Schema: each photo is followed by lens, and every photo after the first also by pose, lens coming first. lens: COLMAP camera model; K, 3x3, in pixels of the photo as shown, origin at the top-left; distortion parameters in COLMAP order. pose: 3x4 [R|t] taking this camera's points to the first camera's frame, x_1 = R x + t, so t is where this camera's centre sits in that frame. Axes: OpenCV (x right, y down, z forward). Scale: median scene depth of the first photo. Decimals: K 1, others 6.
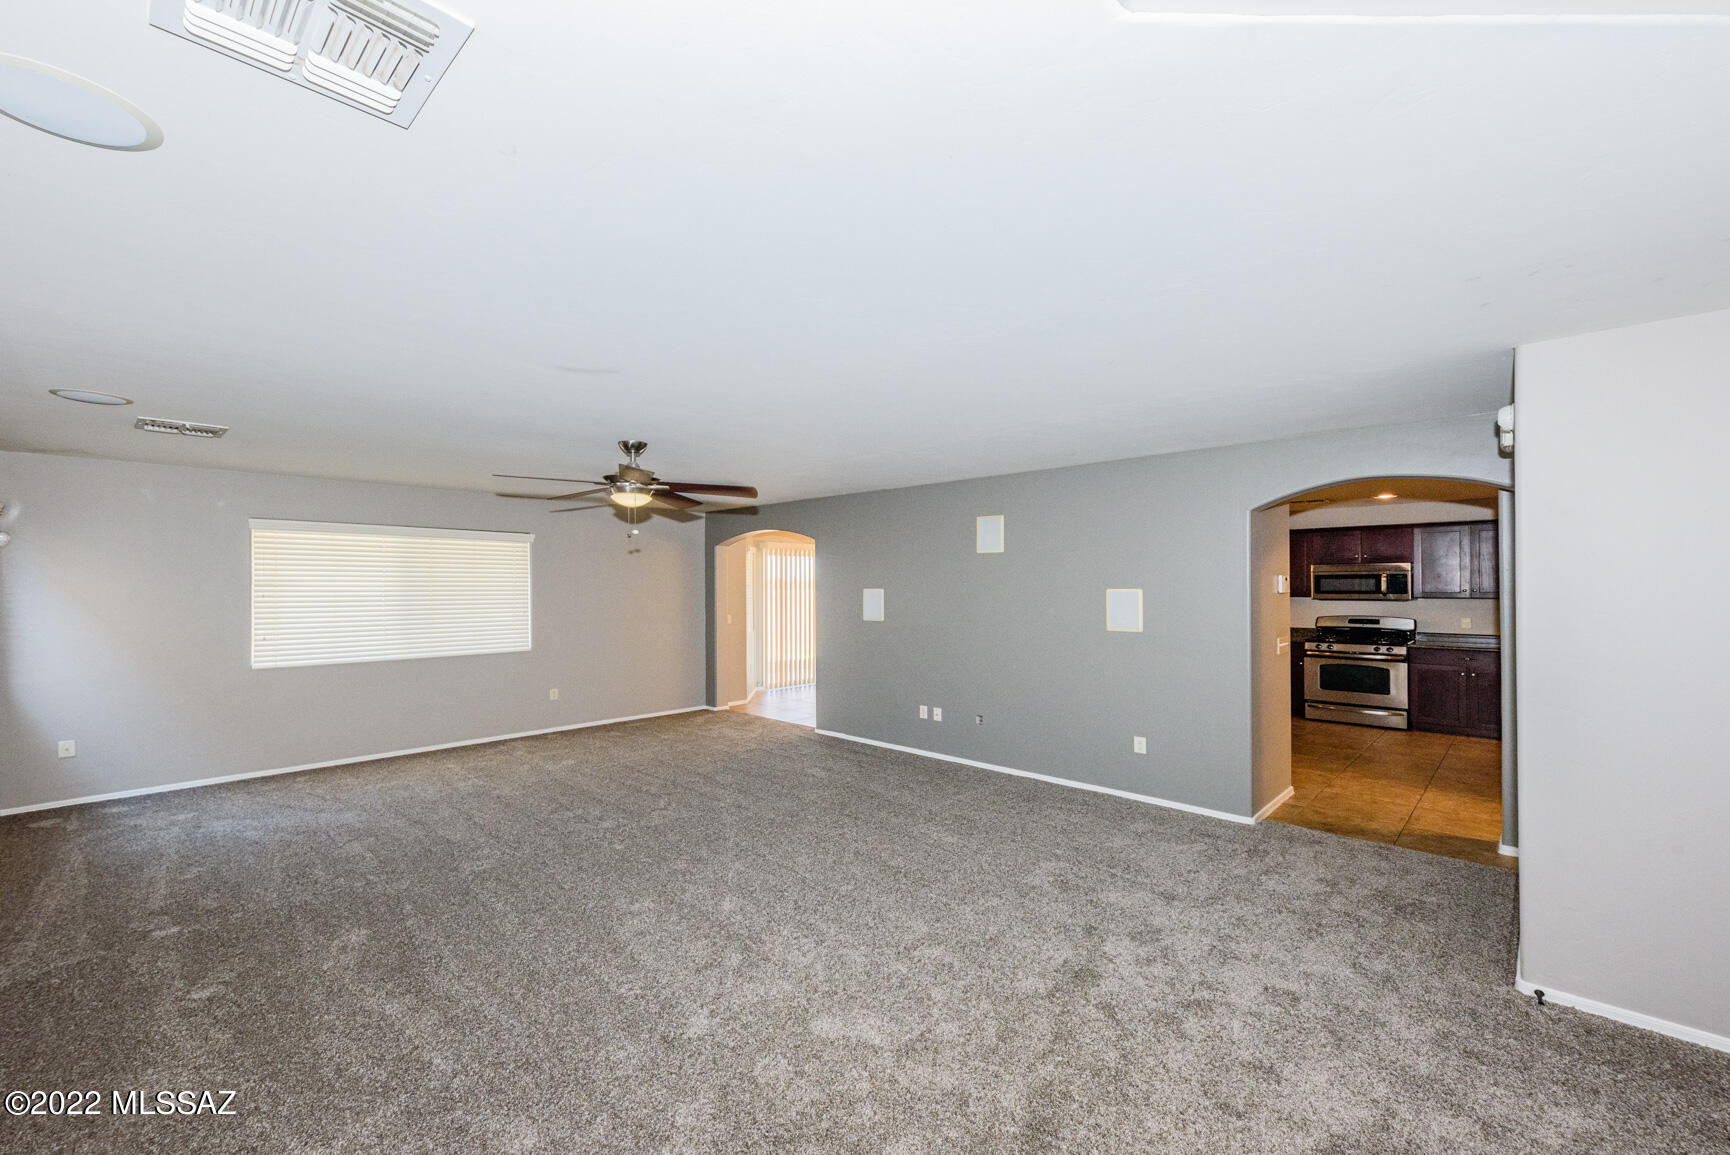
lens RADIAL K [[704.8, 0, 877.8], [0, 704.8, 579.7], [0, 0, 1]] dist [0.015161, -0.001052]
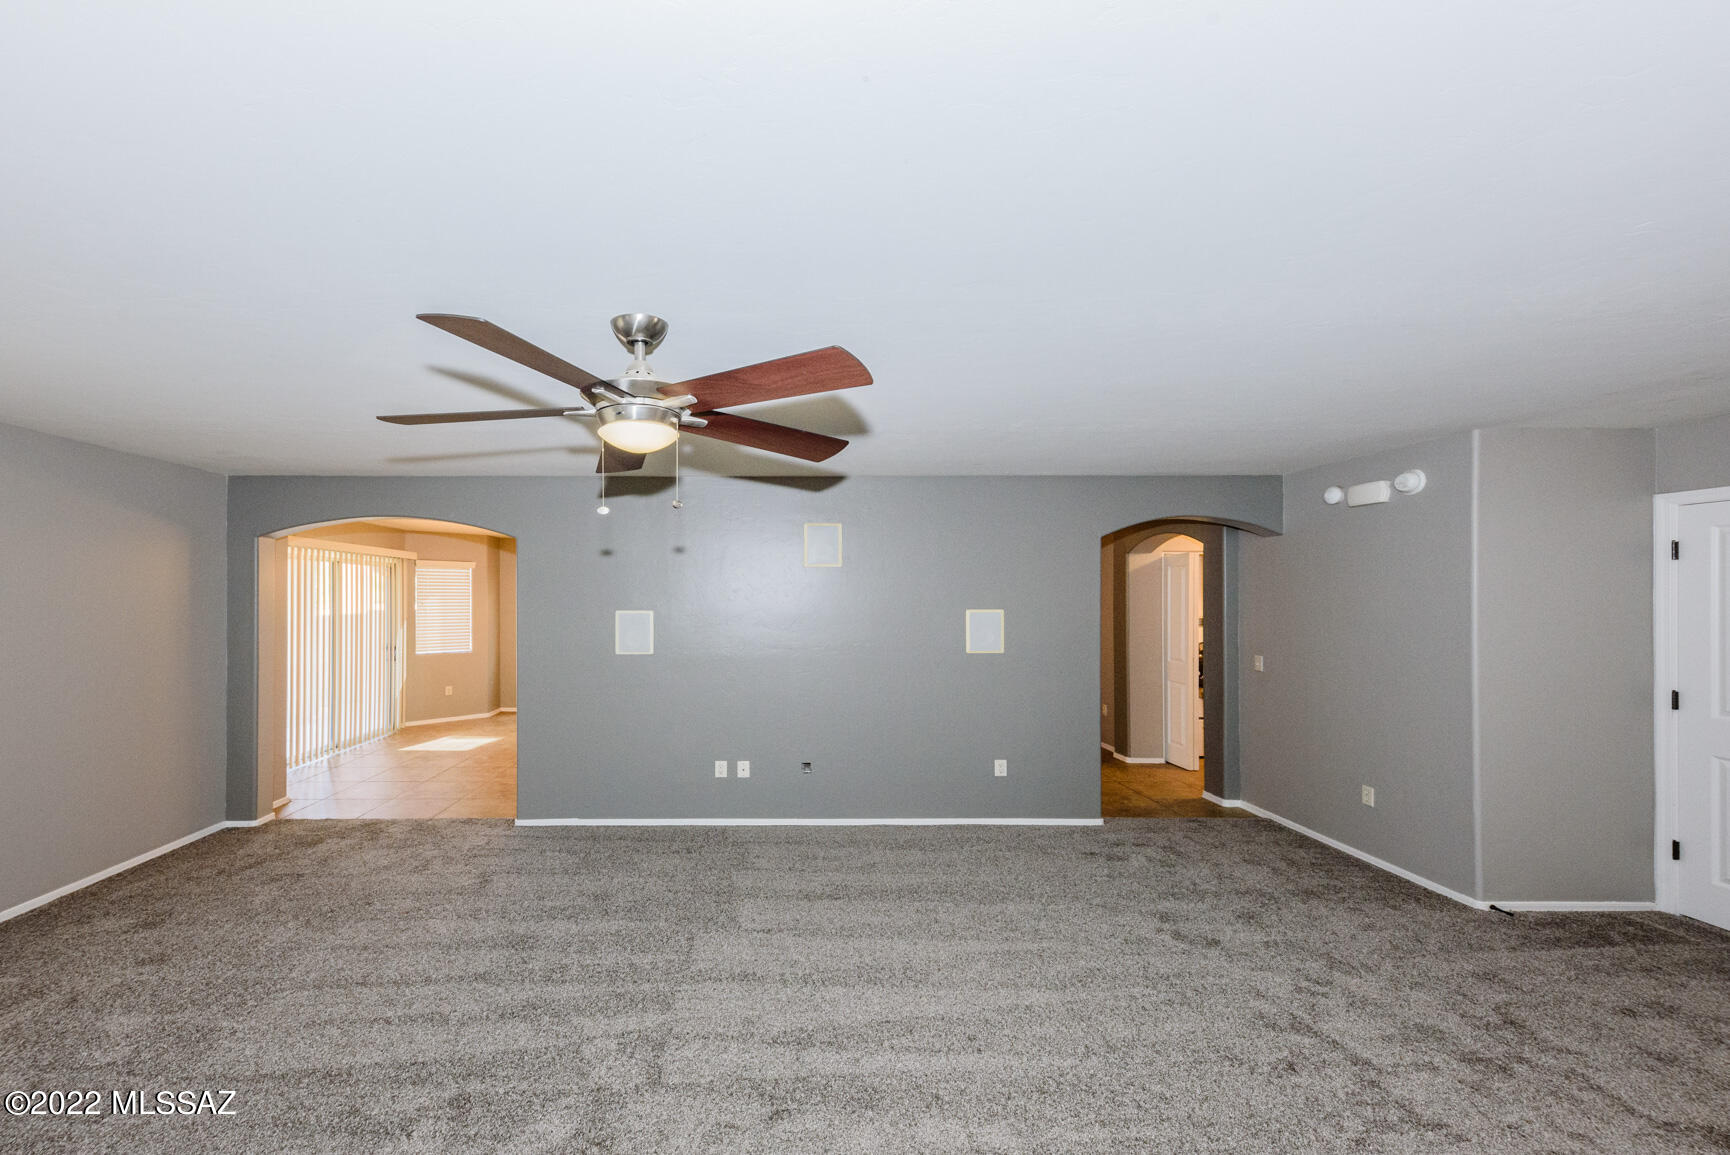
lens RADIAL K [[704.8, 0, 865.5], [0, 704.8, 592.0], [0, 0, 1]] dist [0.015161, -0.001052]
pose [[0.740356, 0.012648, 0.672096, -0.382885], [-0.003608, 0.999883, -0.014841, 0.003705], [-0.672205, 0.008562, 0.740316, 0.352121]]
